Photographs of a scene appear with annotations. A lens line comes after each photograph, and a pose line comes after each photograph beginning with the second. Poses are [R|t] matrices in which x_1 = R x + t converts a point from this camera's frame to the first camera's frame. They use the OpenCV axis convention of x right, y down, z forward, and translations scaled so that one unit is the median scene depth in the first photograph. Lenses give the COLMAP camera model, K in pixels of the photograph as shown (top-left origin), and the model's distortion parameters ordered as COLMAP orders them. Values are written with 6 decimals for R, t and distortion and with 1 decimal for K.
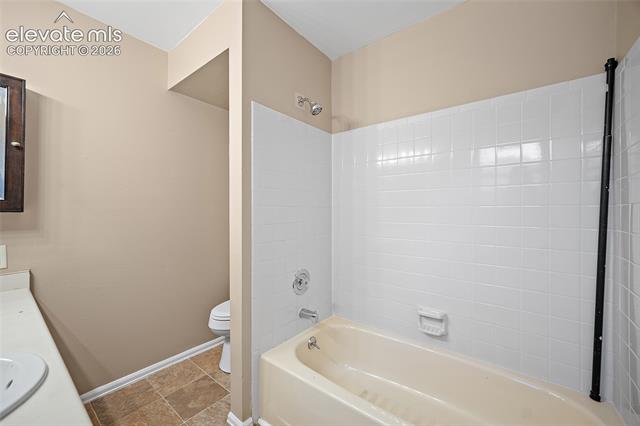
lens RADIAL K [[256.5, 0, 316.6], [0, 256.5, 210.0], [0, 0, 1]] dist [-0.004855, -0.000533]
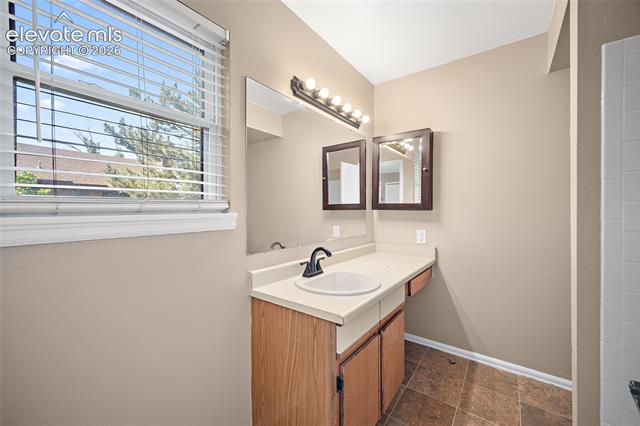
lens RADIAL K [[256.5, 0, 316.6], [0, 256.5, 210.0], [0, 0, 1]] dist [-0.004855, -0.000533]
pose [[0.006157, 0.001903, -0.999979, 0.390487], [0.003100, 0.999993, 0.001922, 0.001240], [0.999976, -0.003112, 0.006151, 0.235673]]
